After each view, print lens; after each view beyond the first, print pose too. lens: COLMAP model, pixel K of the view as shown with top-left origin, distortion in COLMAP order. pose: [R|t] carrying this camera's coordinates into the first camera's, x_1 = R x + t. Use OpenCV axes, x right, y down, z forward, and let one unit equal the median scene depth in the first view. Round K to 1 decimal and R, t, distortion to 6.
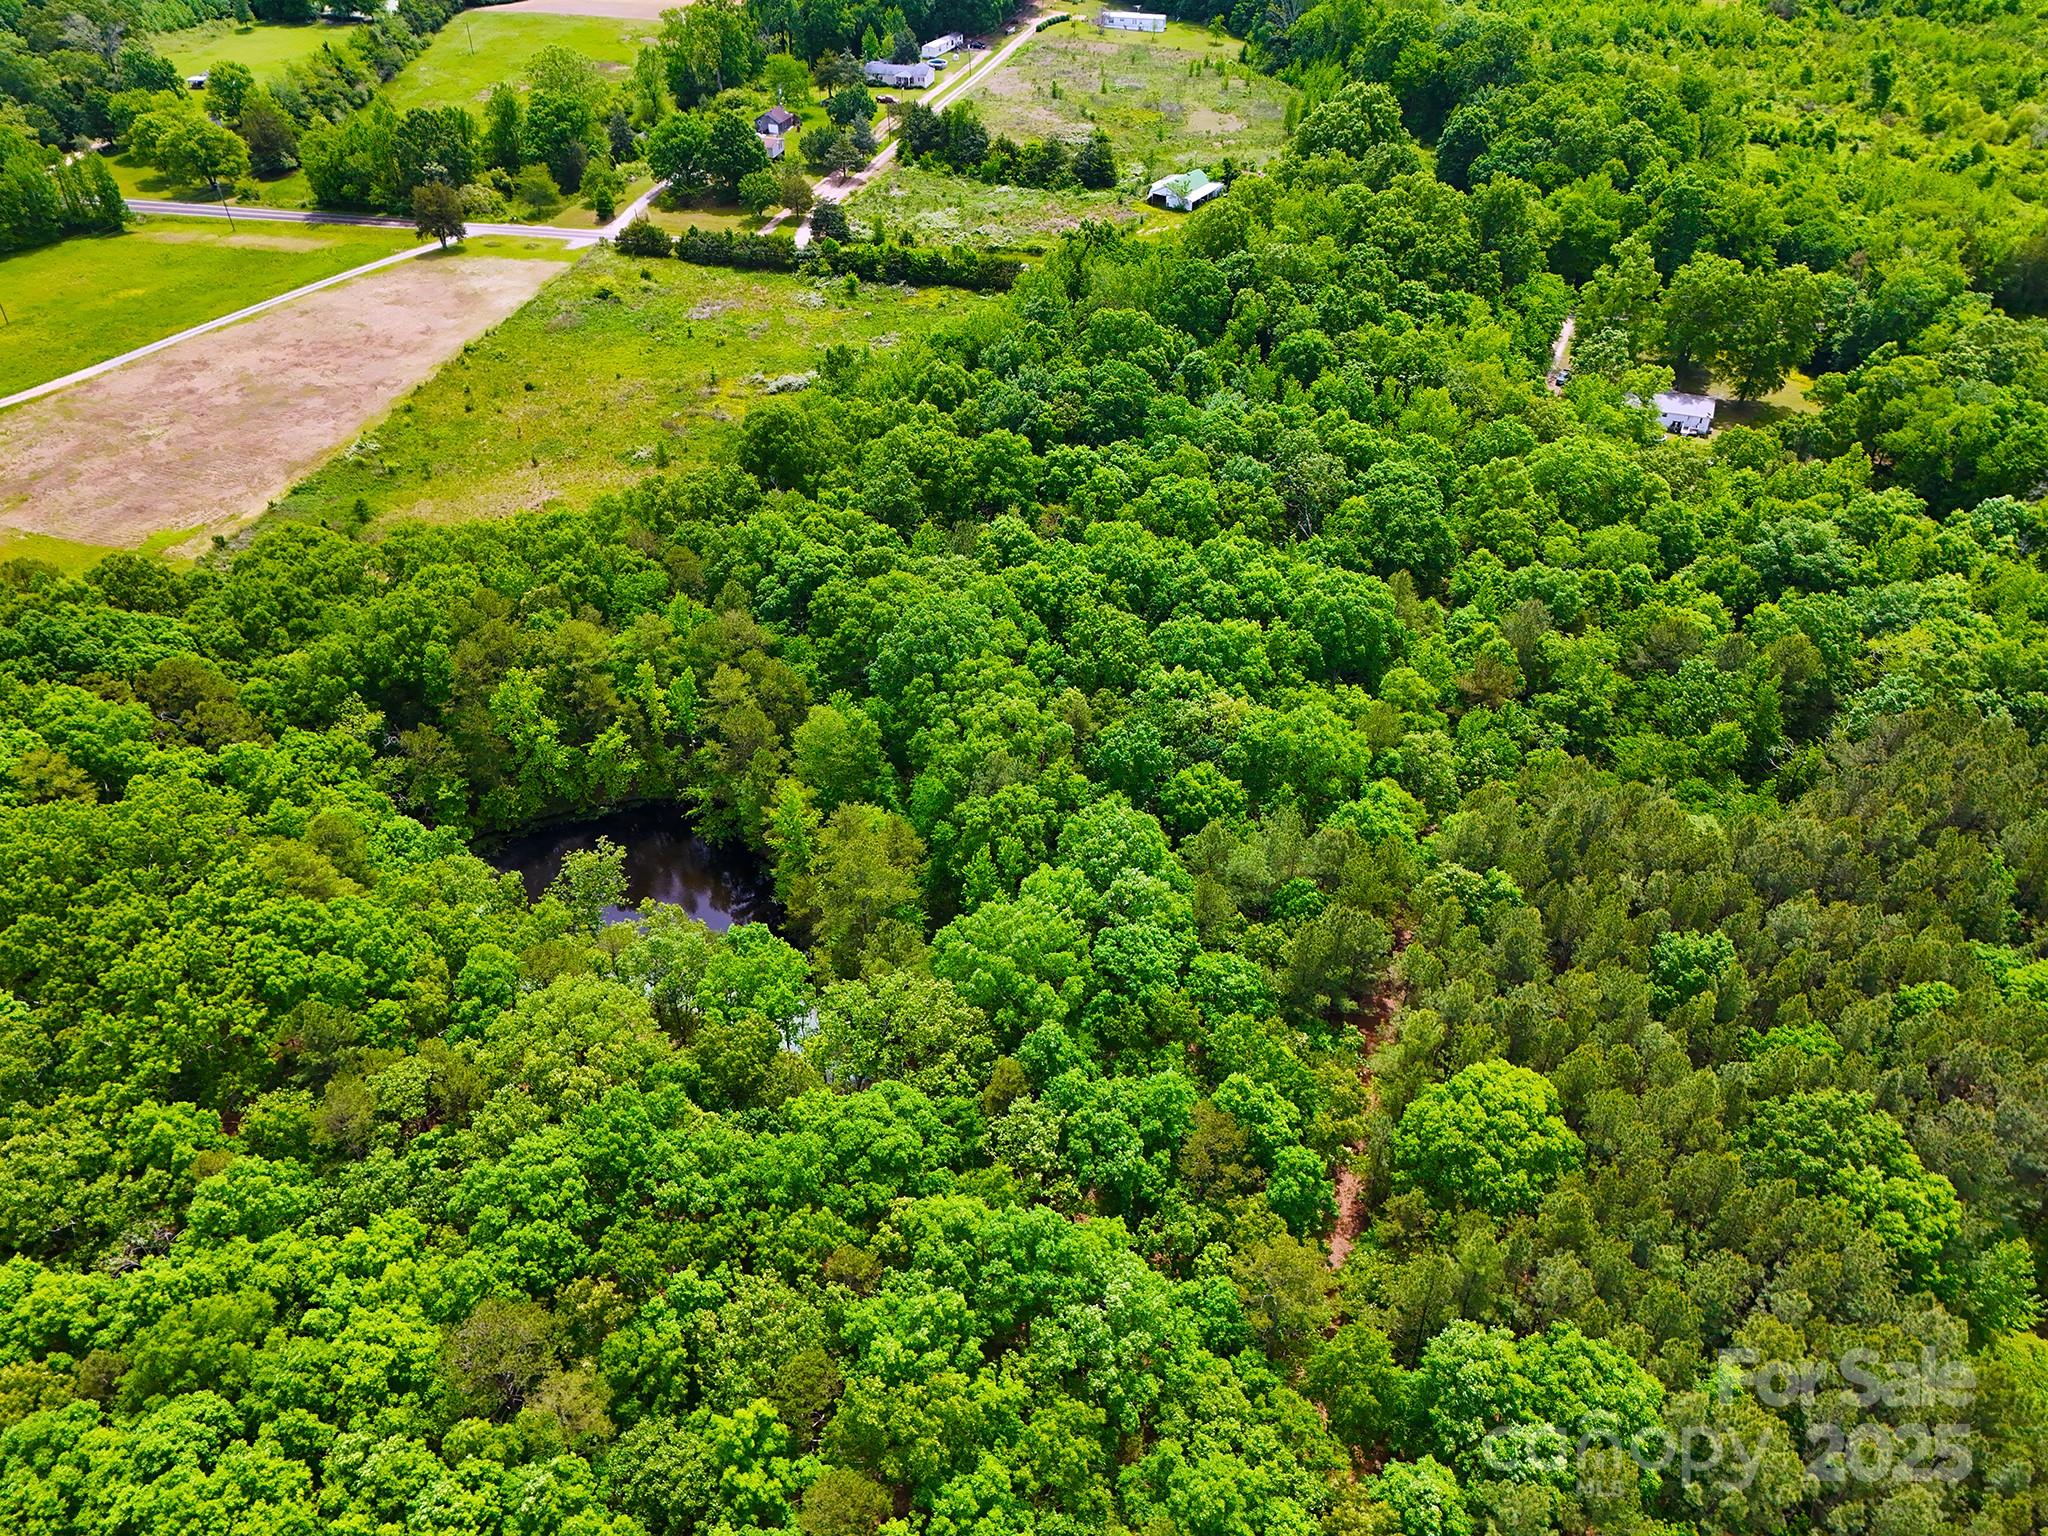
lens RADIAL K [[1501.6, 0, 1024.0], [0, 1501.6, 768.0], [0, 0, 1]] dist [0.062844, -0.055658]
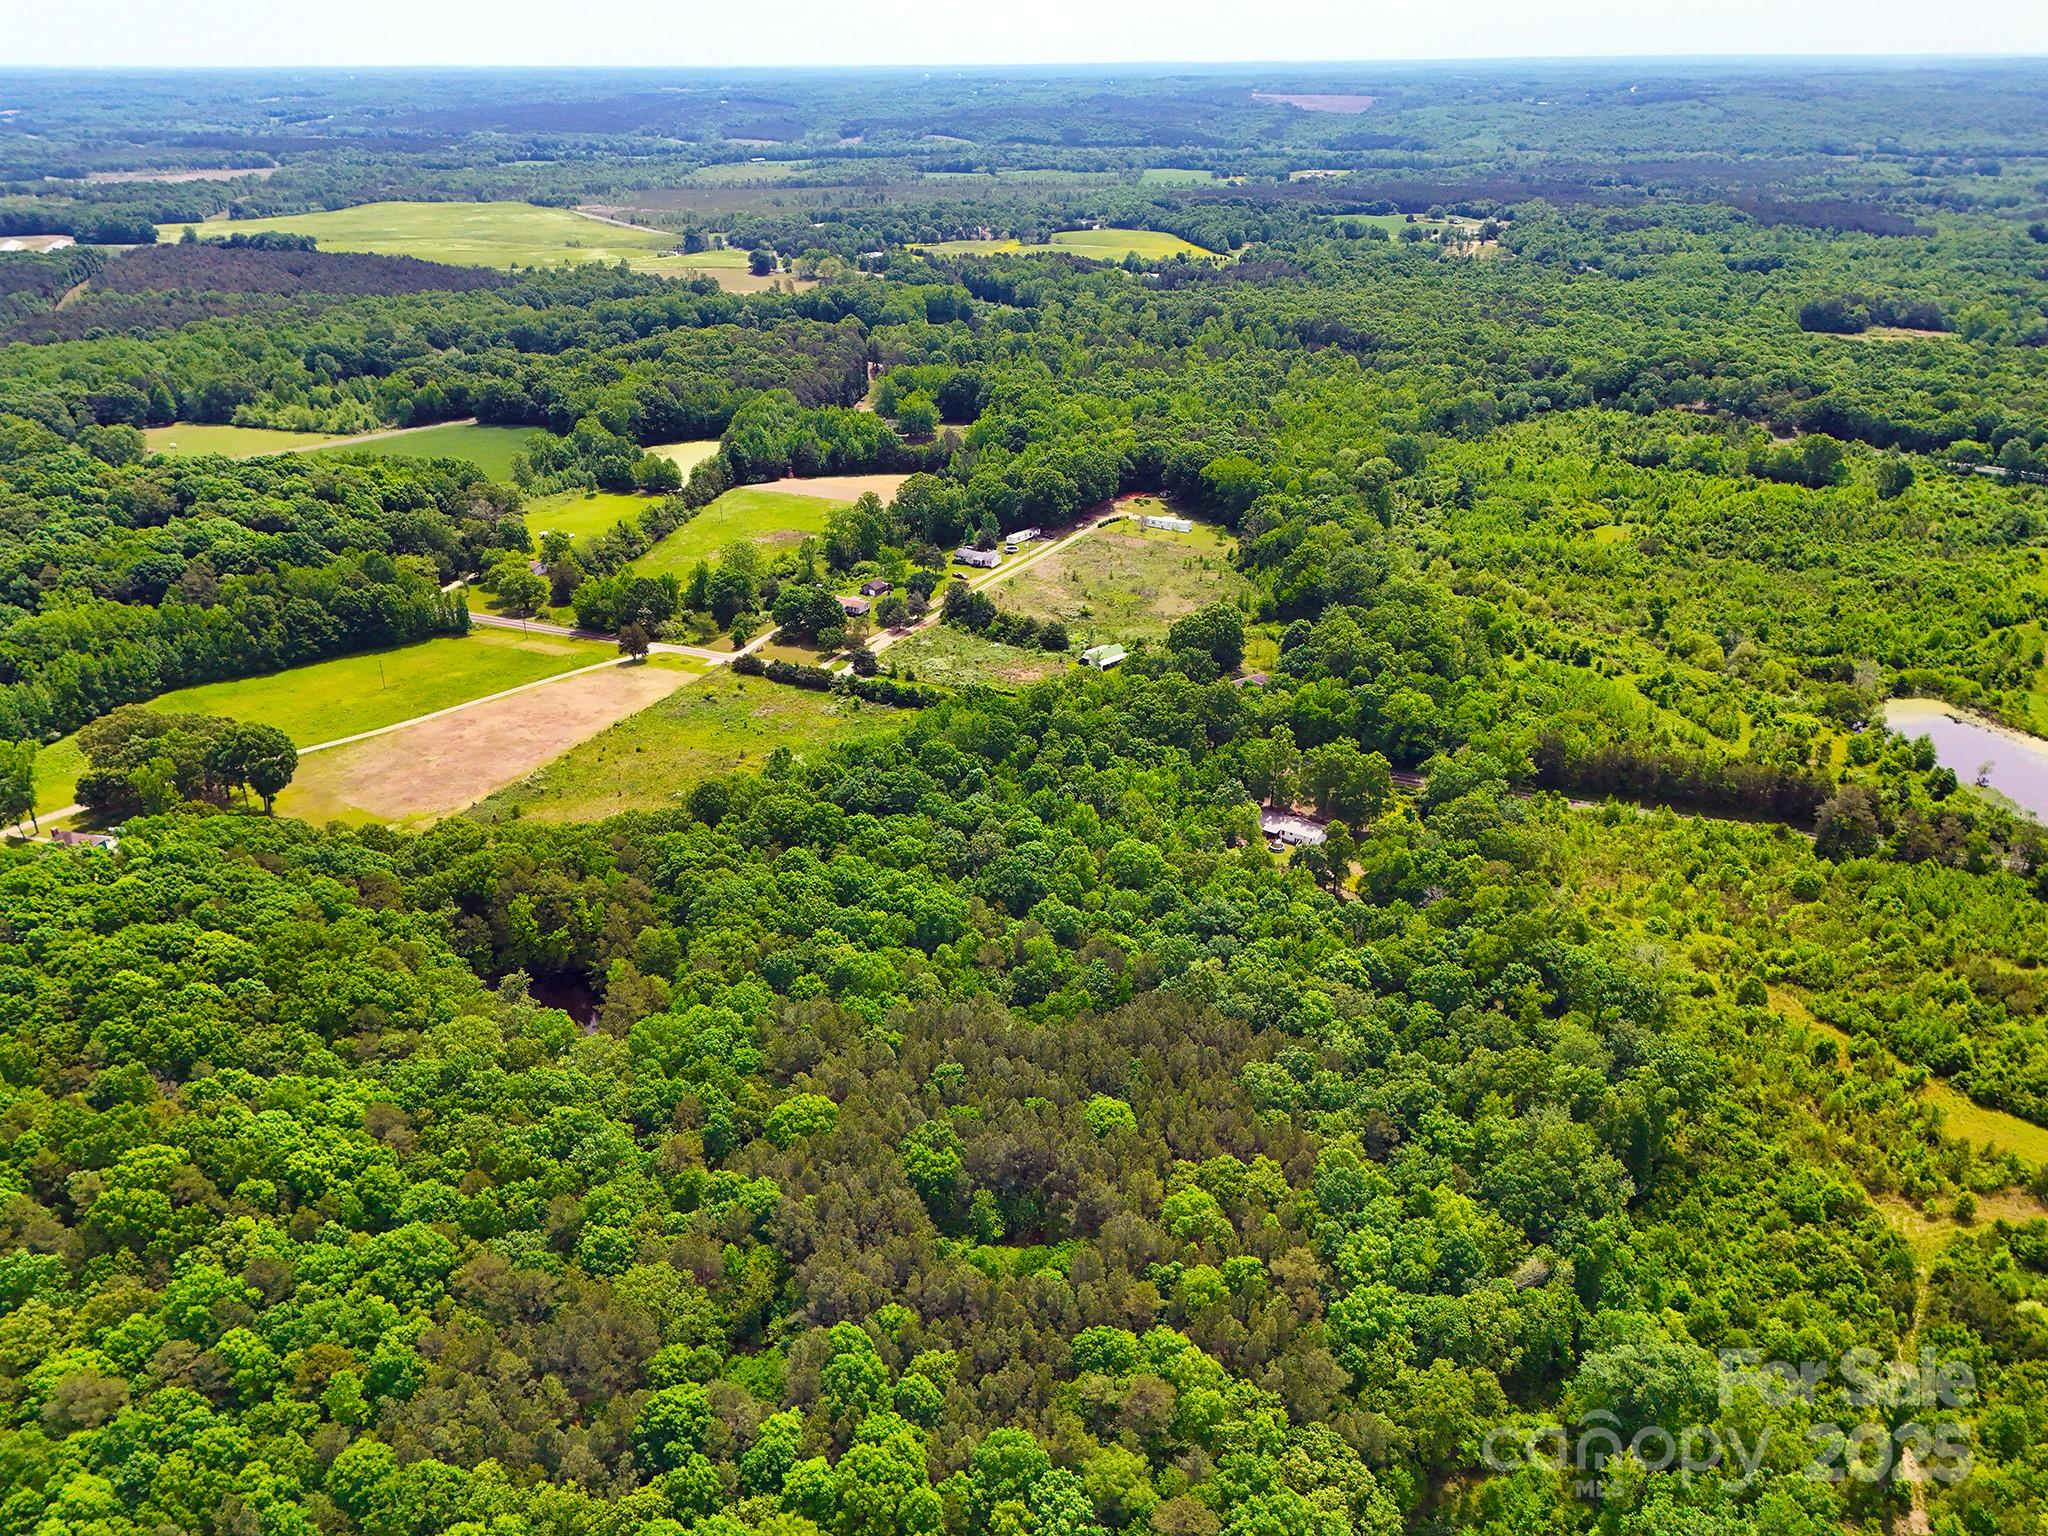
lens RADIAL K [[1494.1, 0, 1024.0], [0, 1494.1, 768.0], [0, 0, 1]] dist [0.083148, -0.156685]
pose [[0.973792, 0.093376, -0.207391, 0.601915], [-0.137036, 0.968626, -0.207330, 0.081786], [0.181524, 0.230316, 0.956035, -0.722551]]
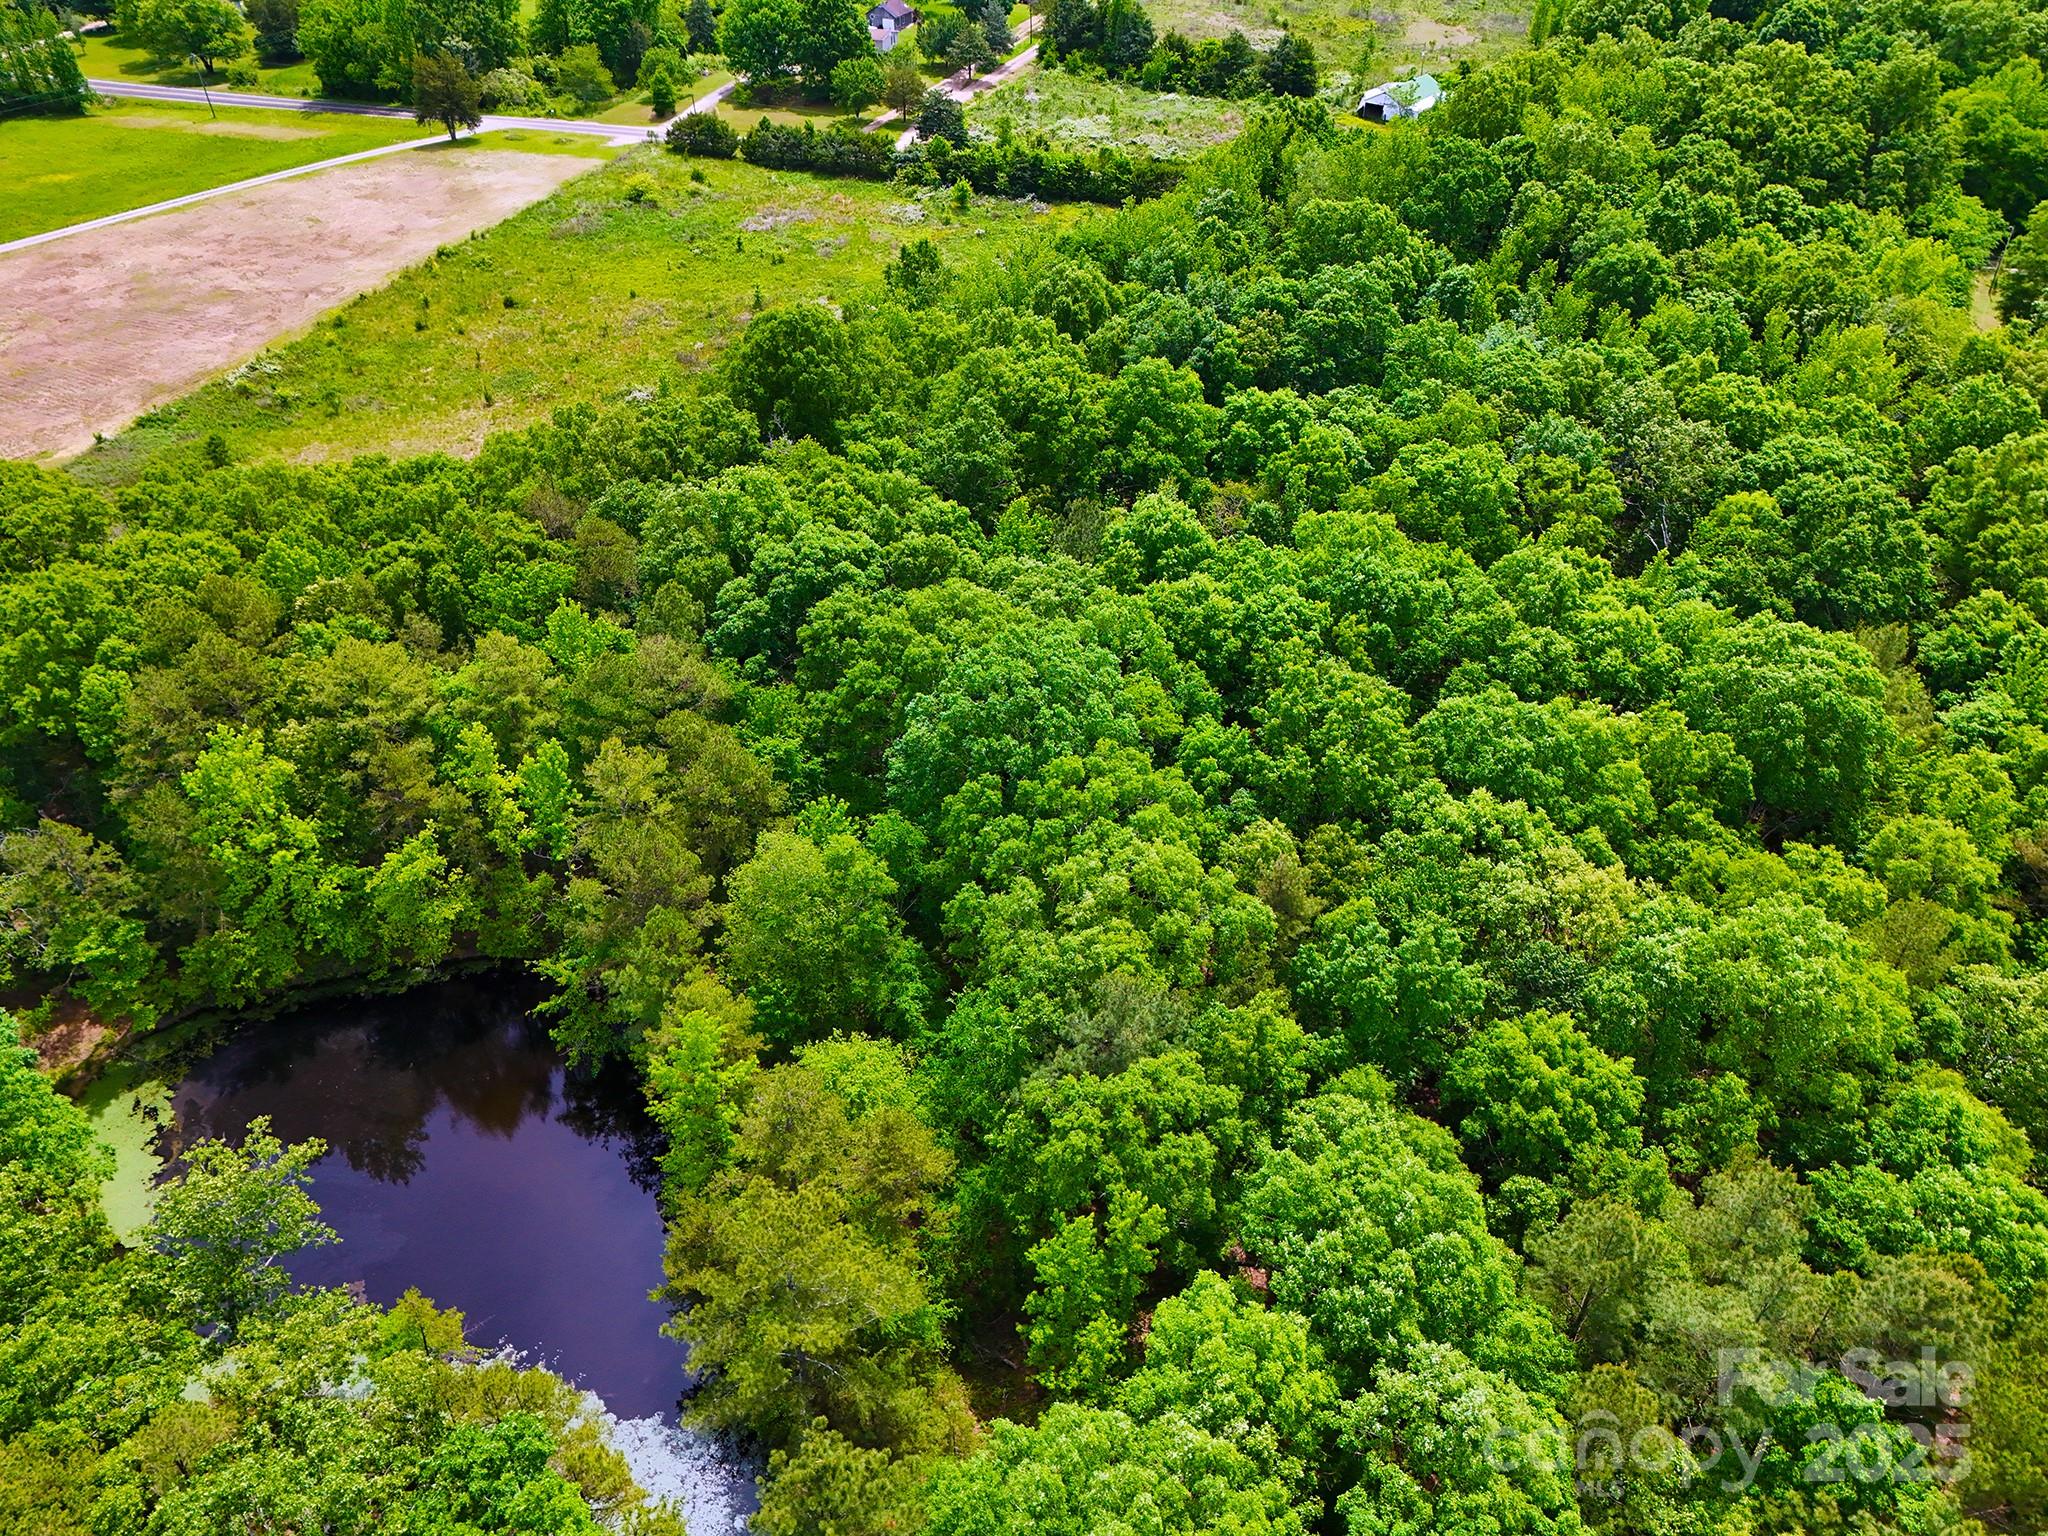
lens RADIAL K [[1501.6, 0, 1024.0], [0, 1501.6, 768.0], [0, 0, 1]] dist [0.062844, -0.055658]
pose [[0.995039, 0.059612, -0.079645, -0.009626], [-0.060050, 0.998191, -0.003115, -0.052400], [0.079316, 0.007882, 0.996818, 0.383406]]
